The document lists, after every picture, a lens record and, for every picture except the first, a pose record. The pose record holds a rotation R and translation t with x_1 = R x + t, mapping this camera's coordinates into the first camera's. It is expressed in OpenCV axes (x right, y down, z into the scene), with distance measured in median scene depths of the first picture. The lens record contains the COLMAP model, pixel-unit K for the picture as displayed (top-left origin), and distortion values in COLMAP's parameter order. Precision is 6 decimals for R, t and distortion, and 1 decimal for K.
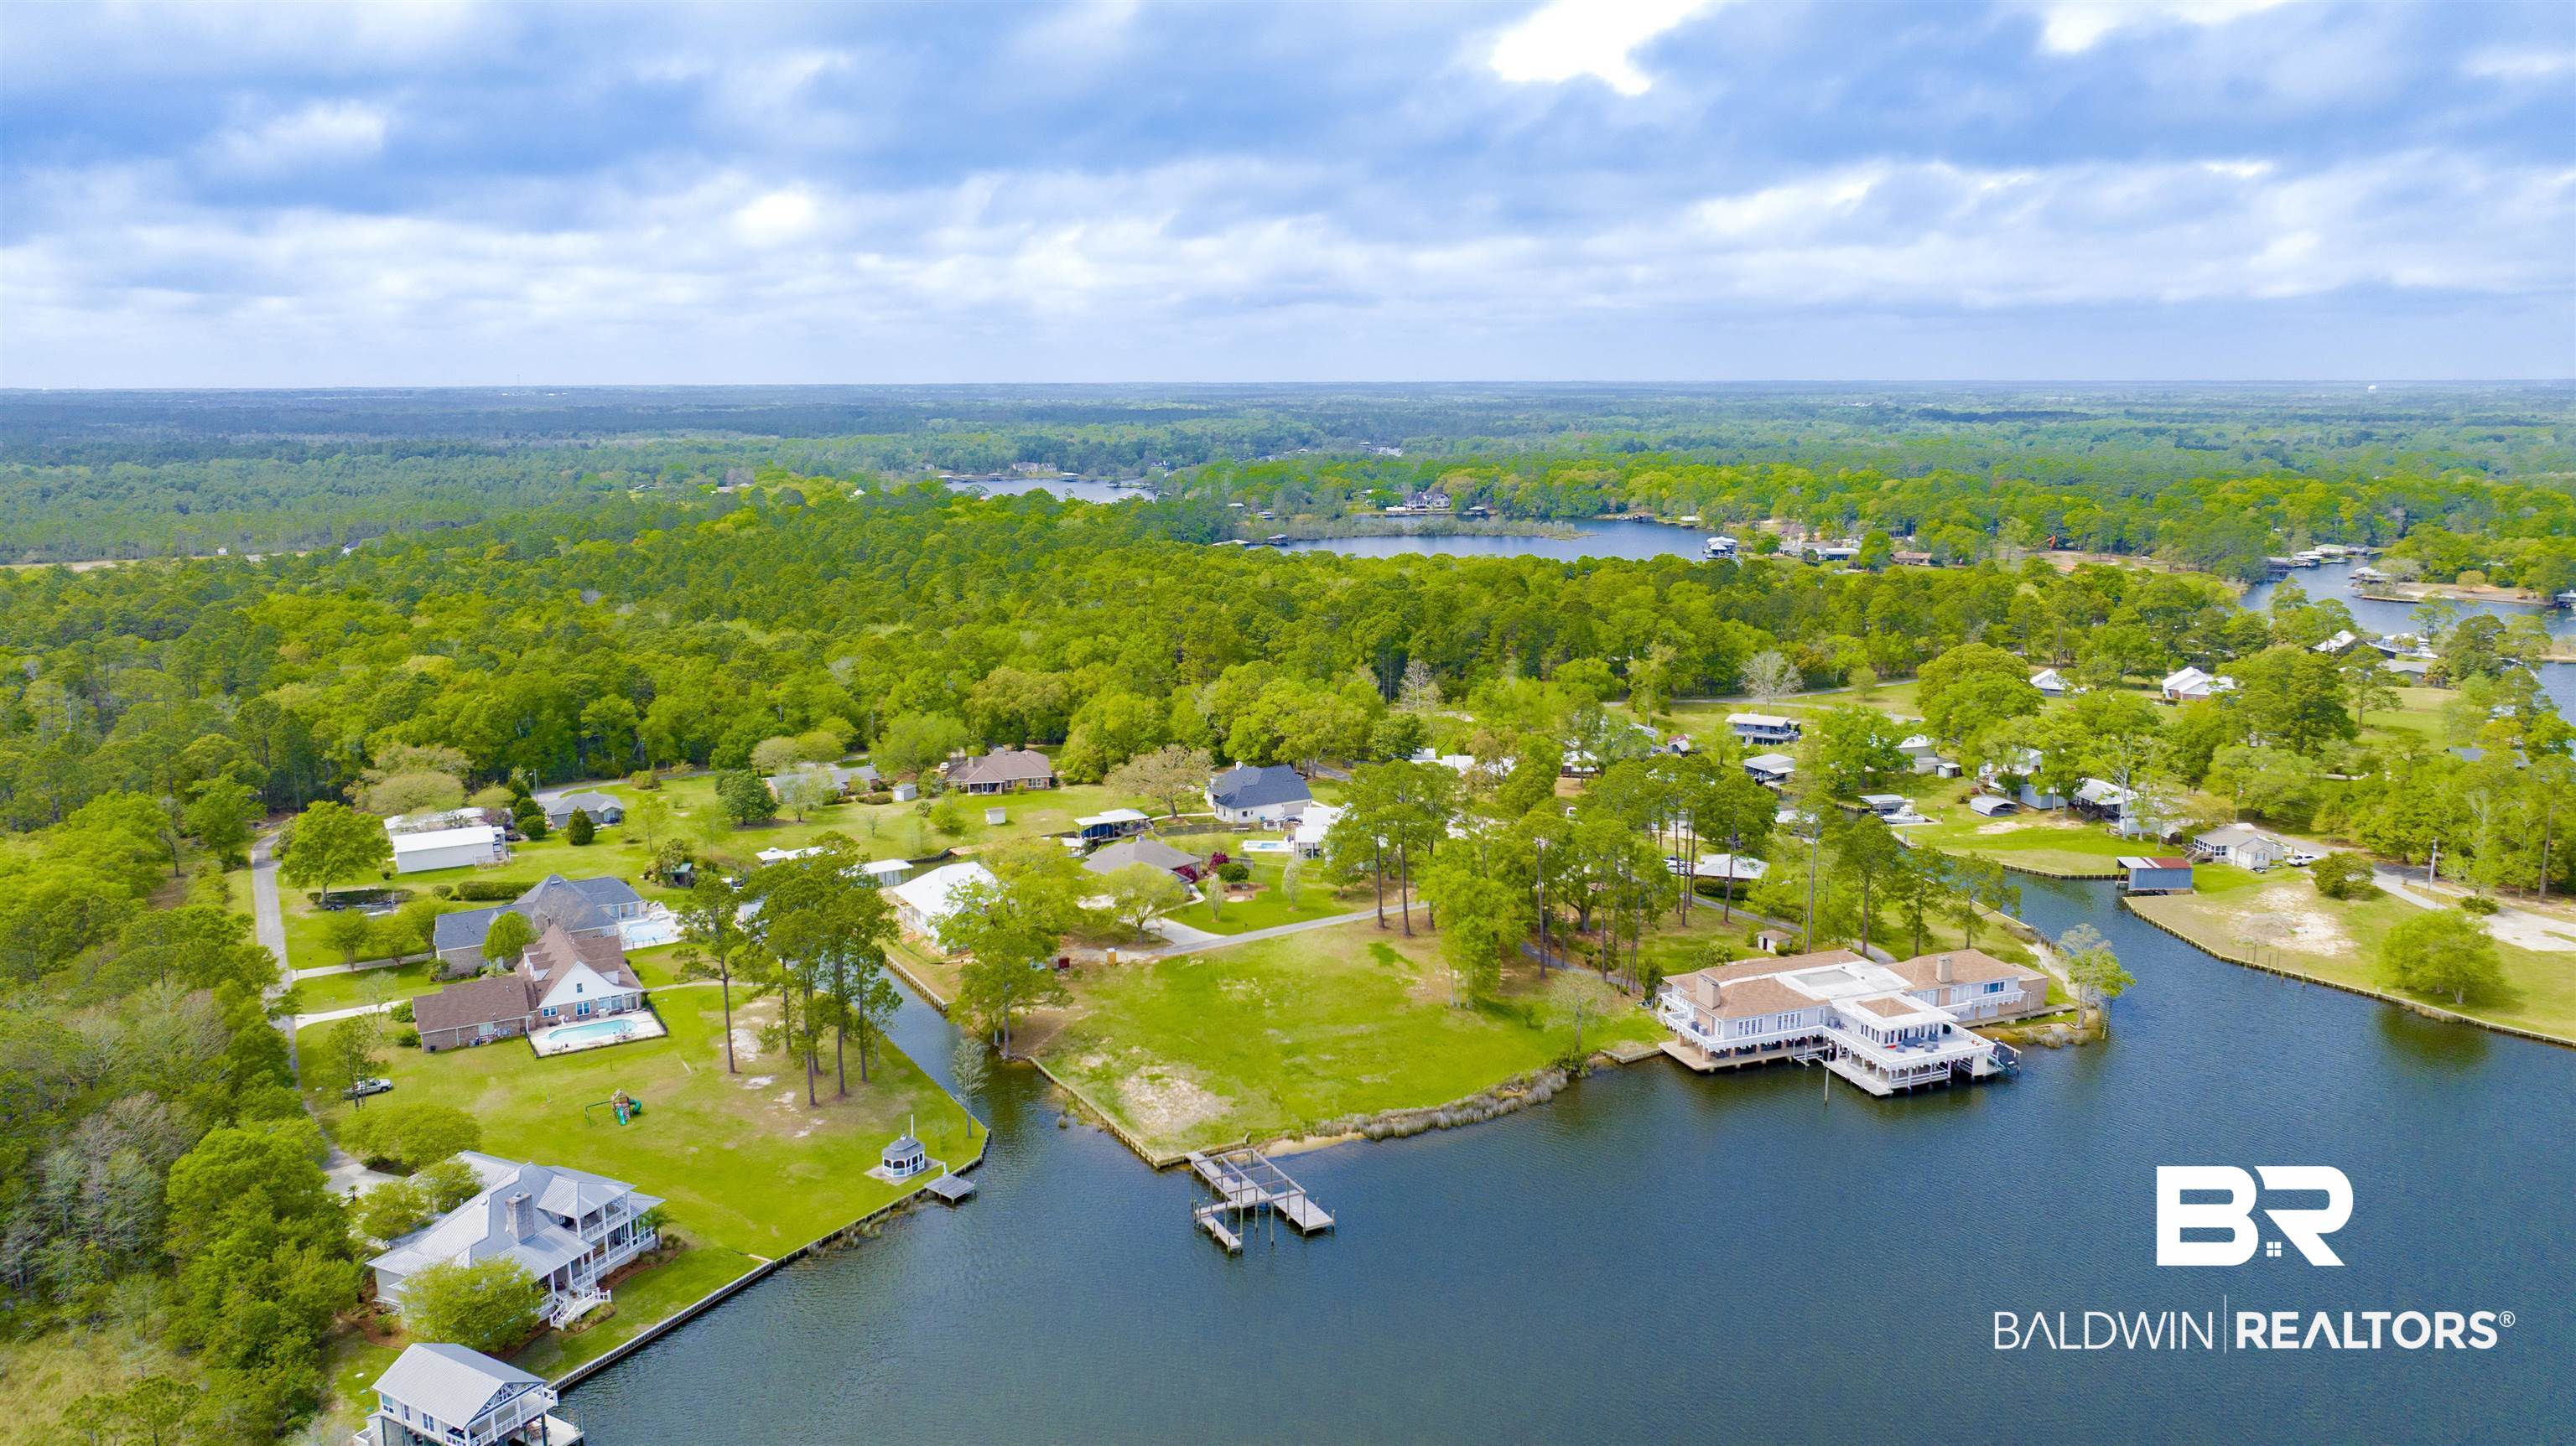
lens RADIAL K [[1802.1, 0, 1298.9], [0, 1802.1, 722.6], [0, 0, 1]] dist [-0.018184, -0.003136]
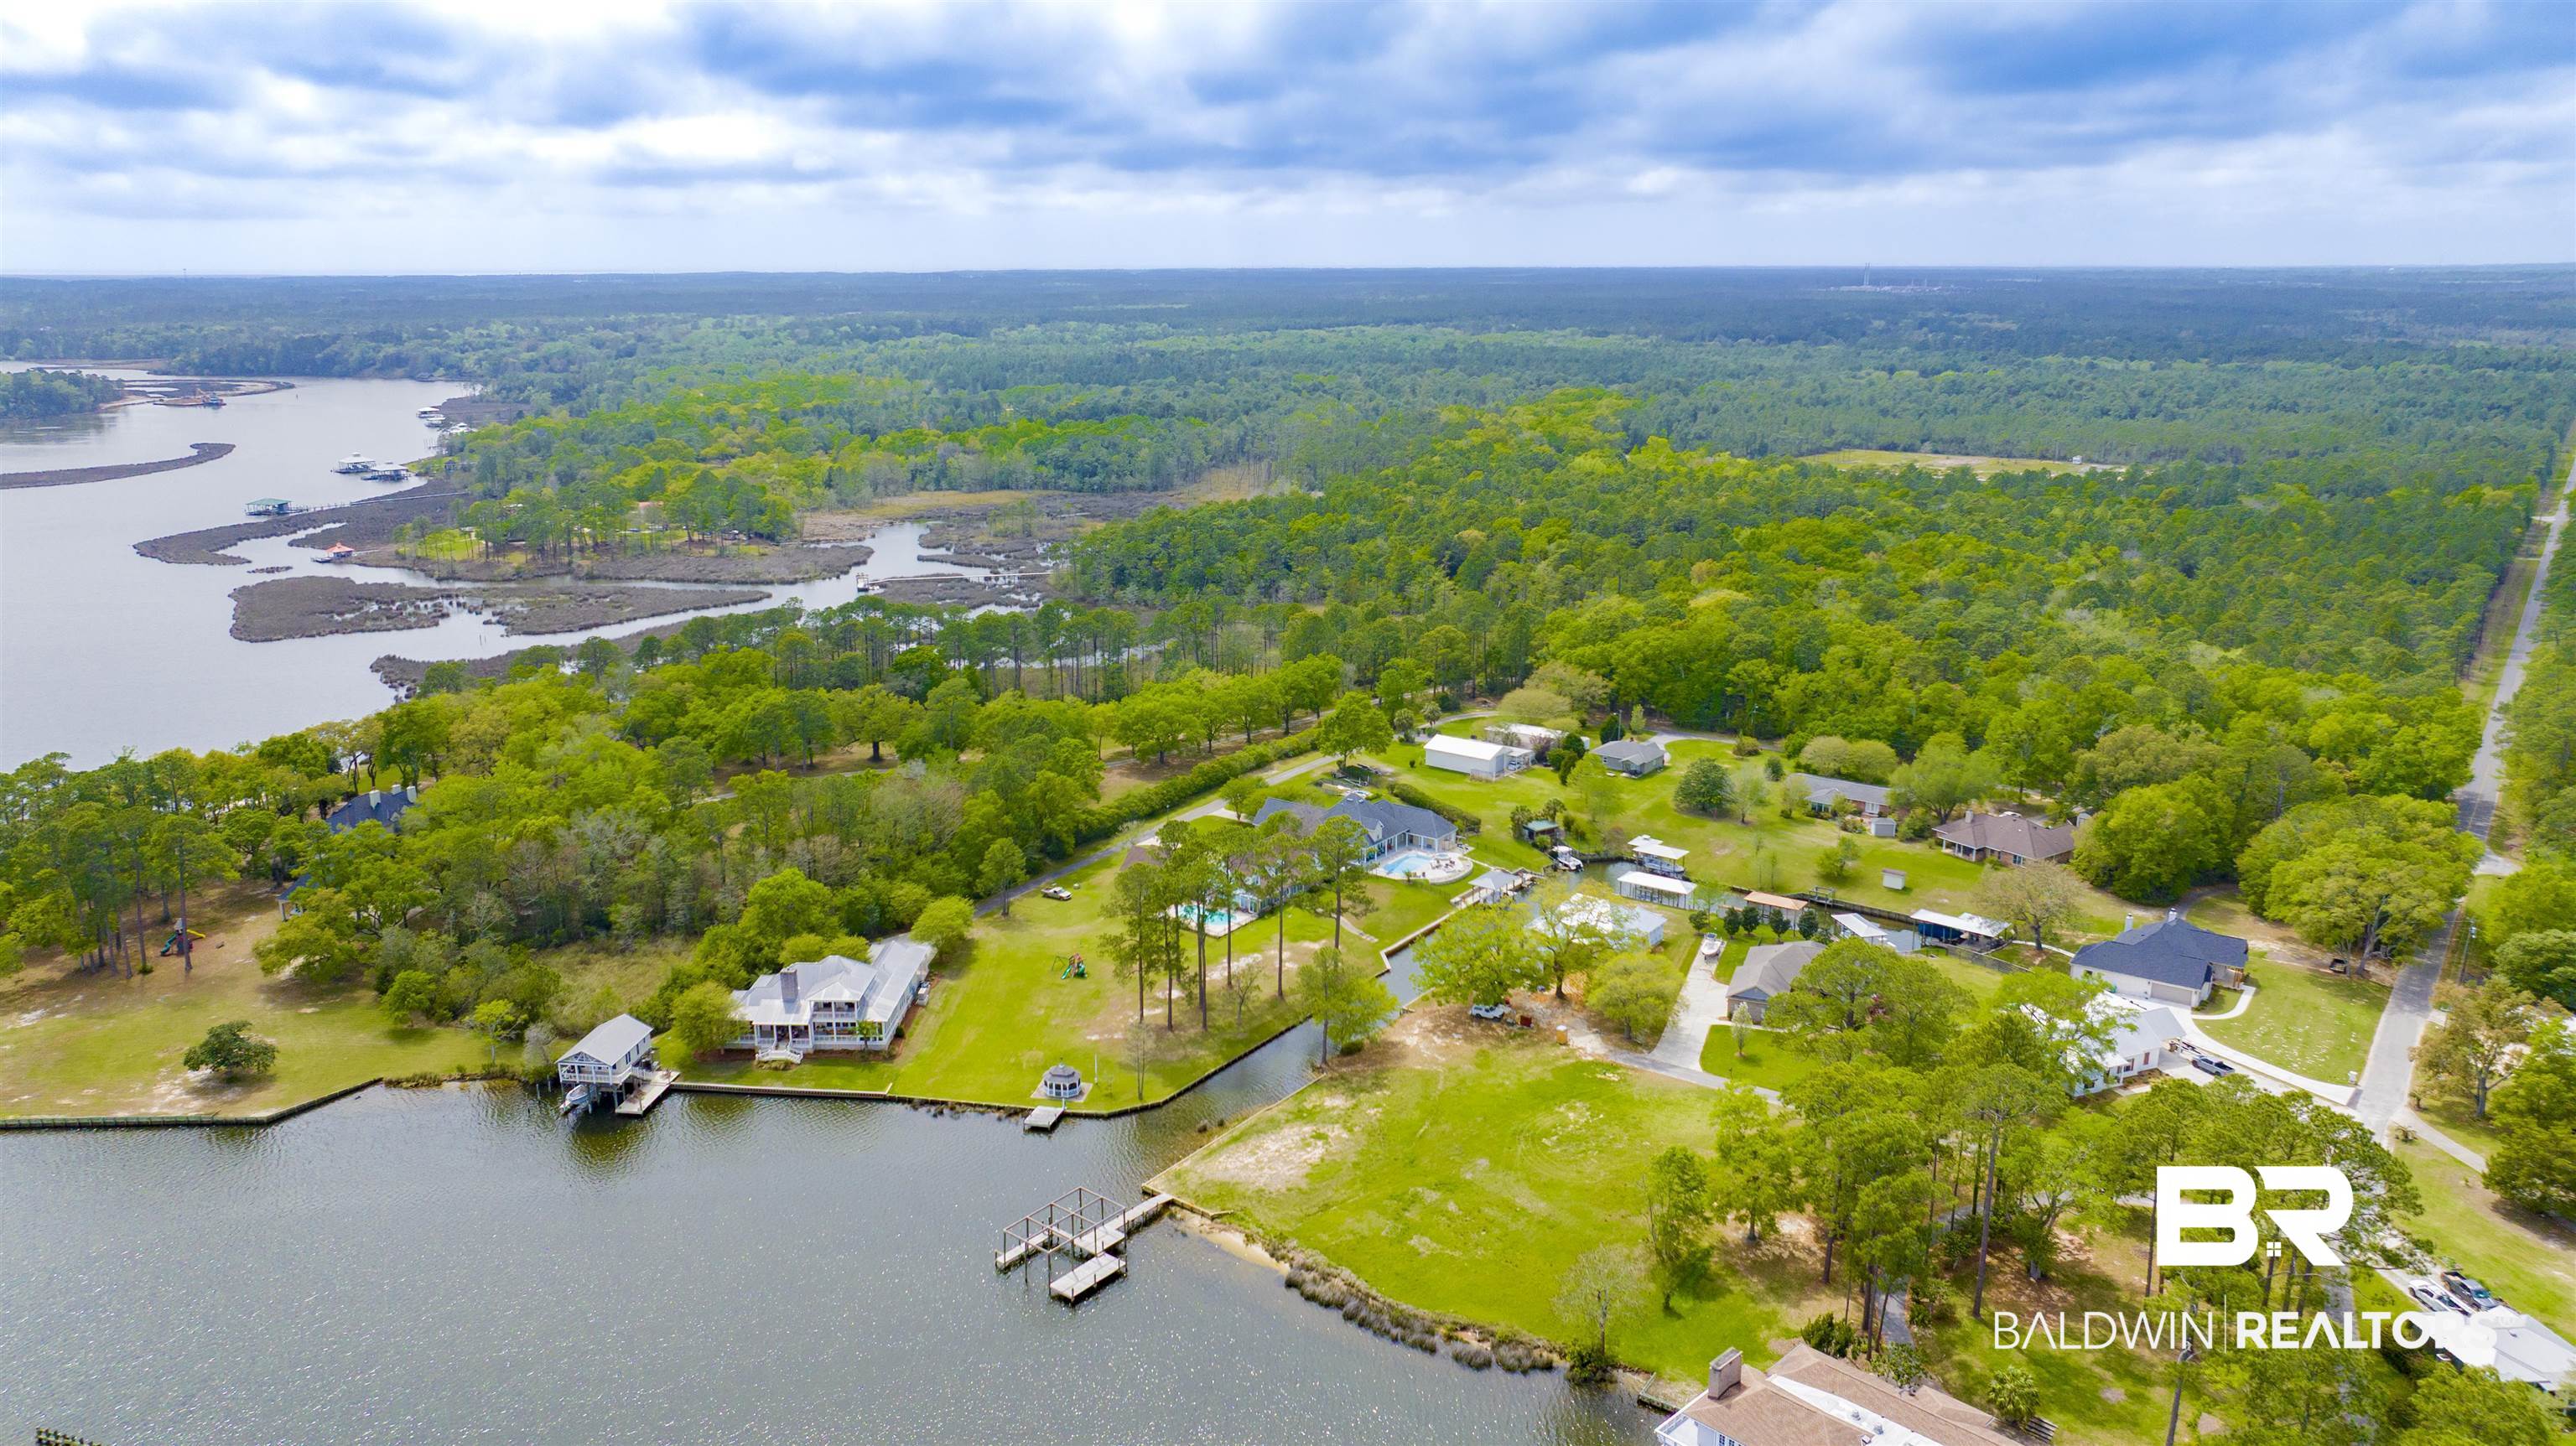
lens RADIAL K [[1802.1, 0, 1298.9], [0, 1802.1, 722.6], [0, 0, 1]] dist [-0.018184, -0.003136]
pose [[0.396628, 0.230617, -0.888539, 0.606499], [-0.169880, 0.969650, 0.175838, -0.161181], [0.902124, 0.081203, 0.423768, 0.442311]]
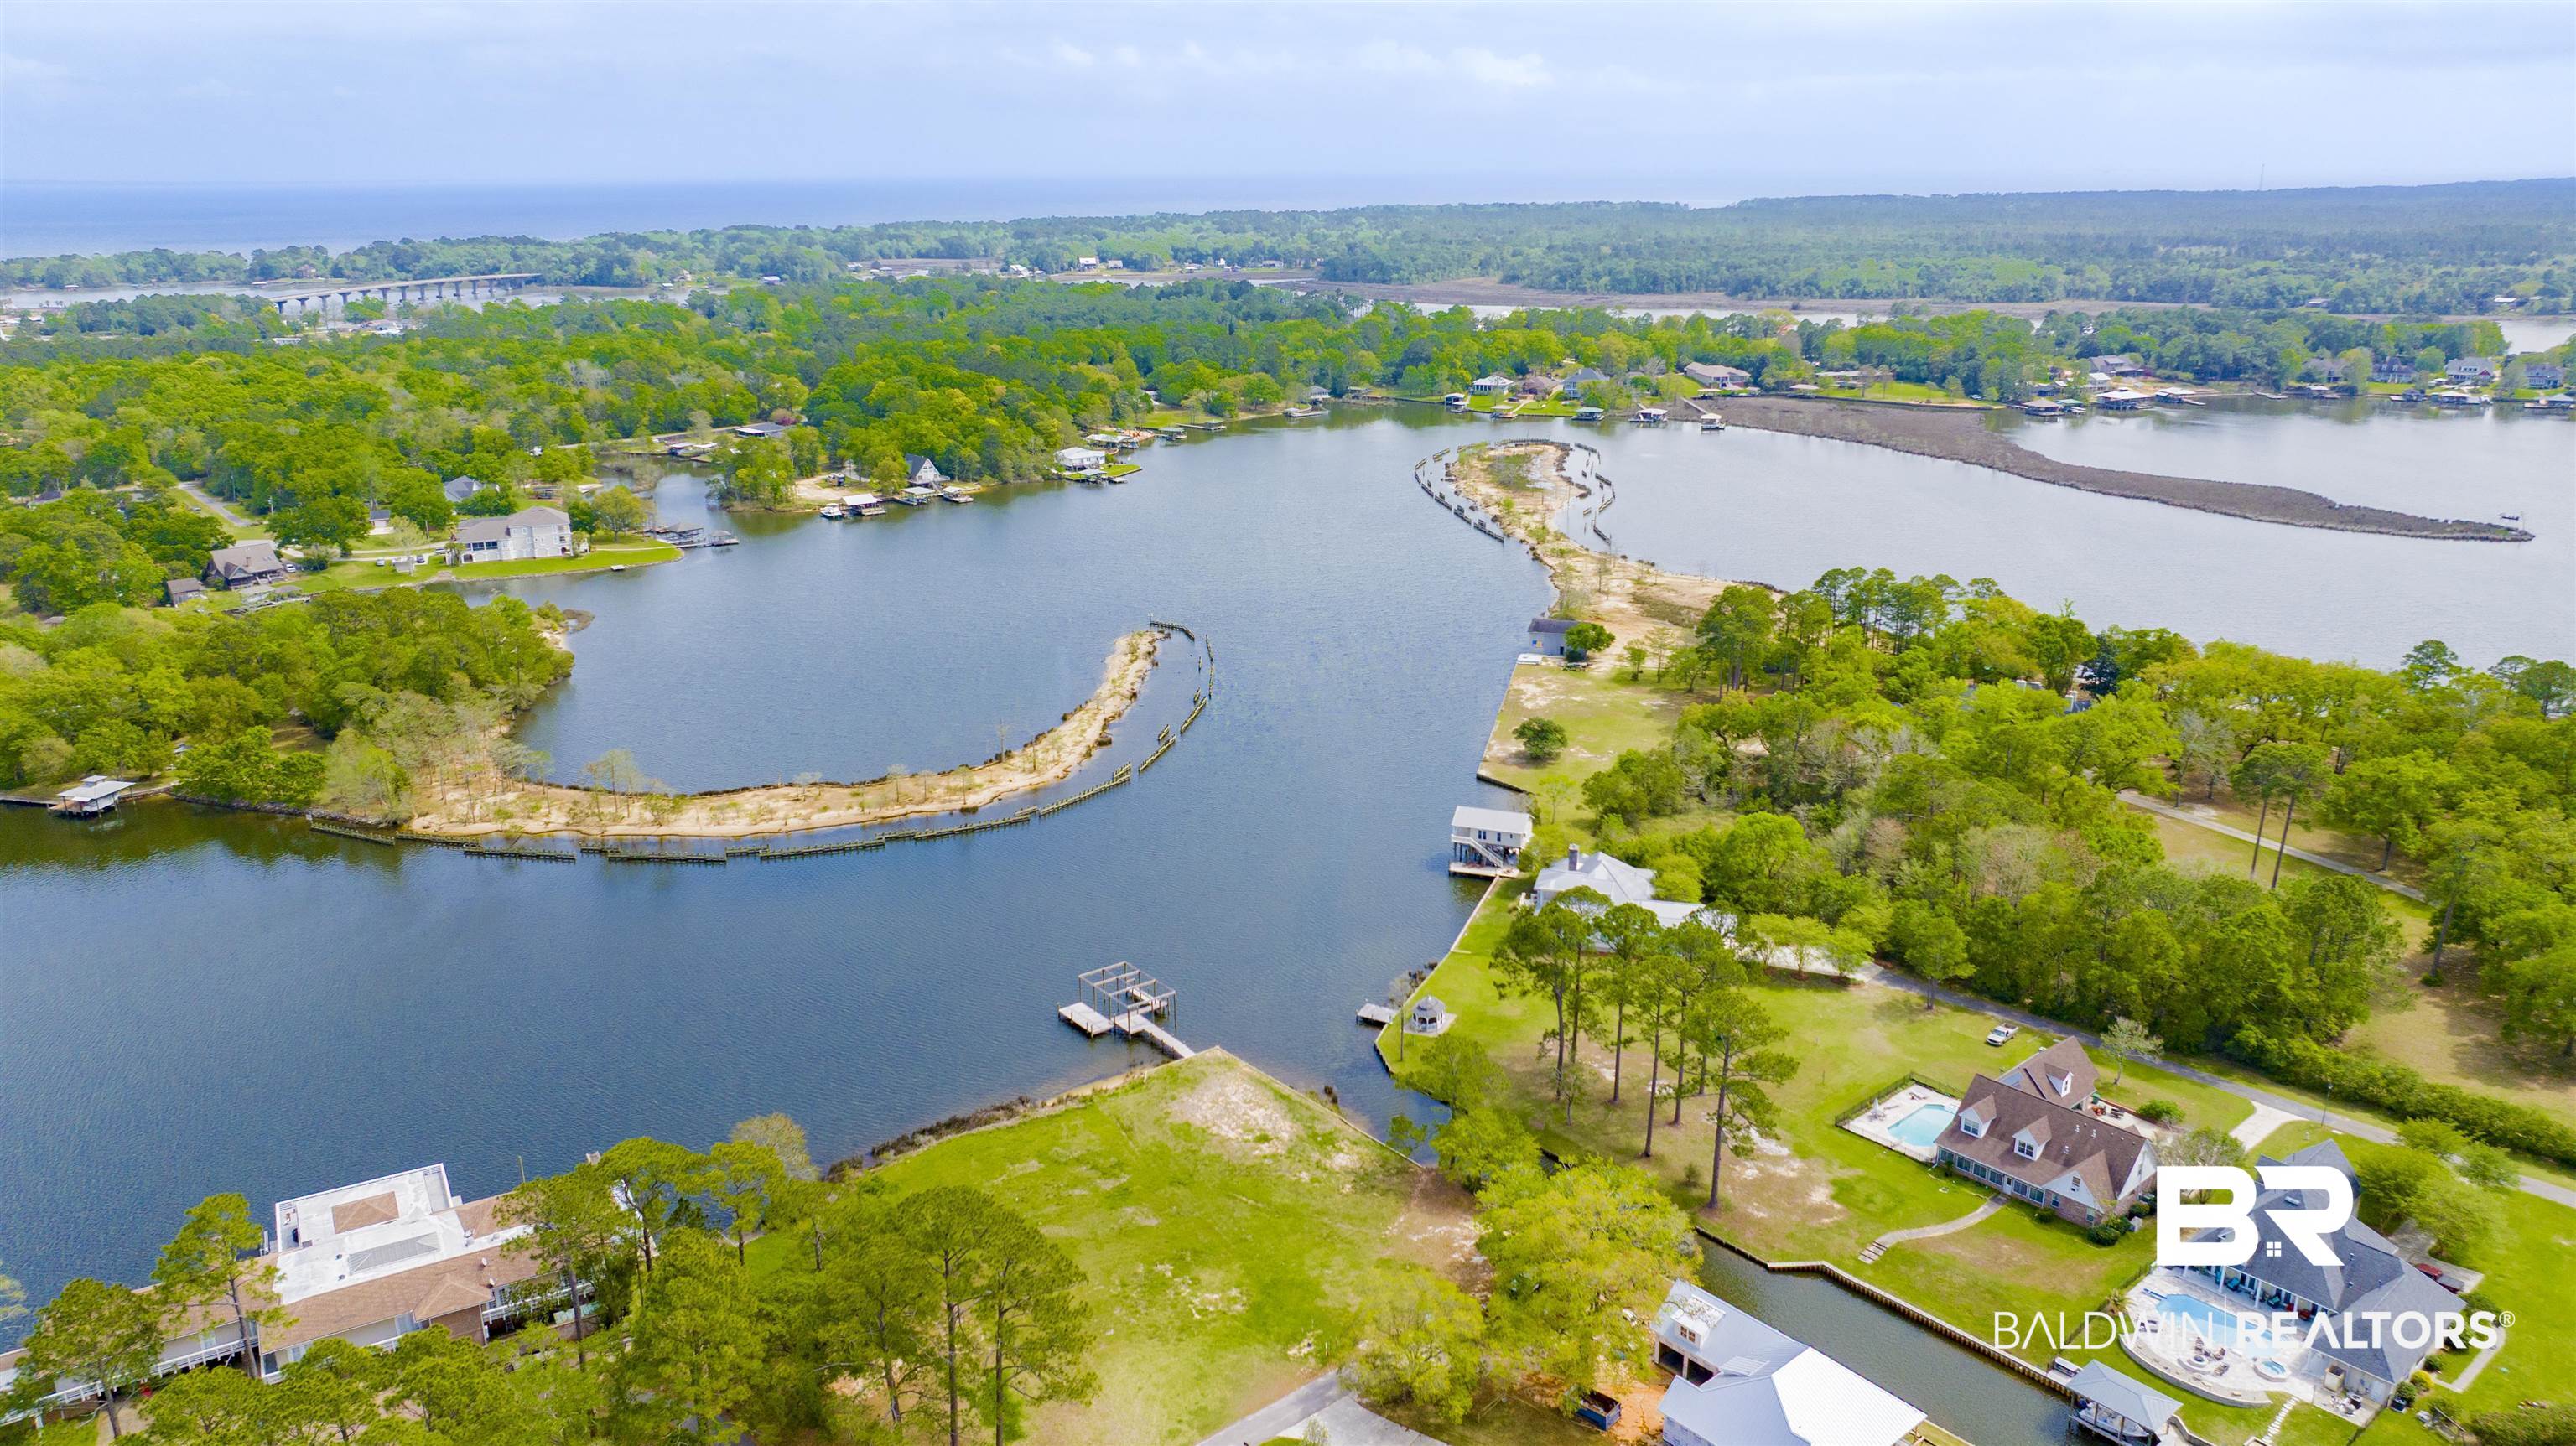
lens RADIAL K [[1802.1, 0, 1298.9], [0, 1802.1, 722.6], [0, 0, 1]] dist [-0.018184, -0.003136]
pose [[-0.985032, 0.058248, -0.162234, 0.029549], [-0.023617, 0.886694, 0.461753, -0.345715], [0.170748, 0.458673, -0.872046, 1.394433]]
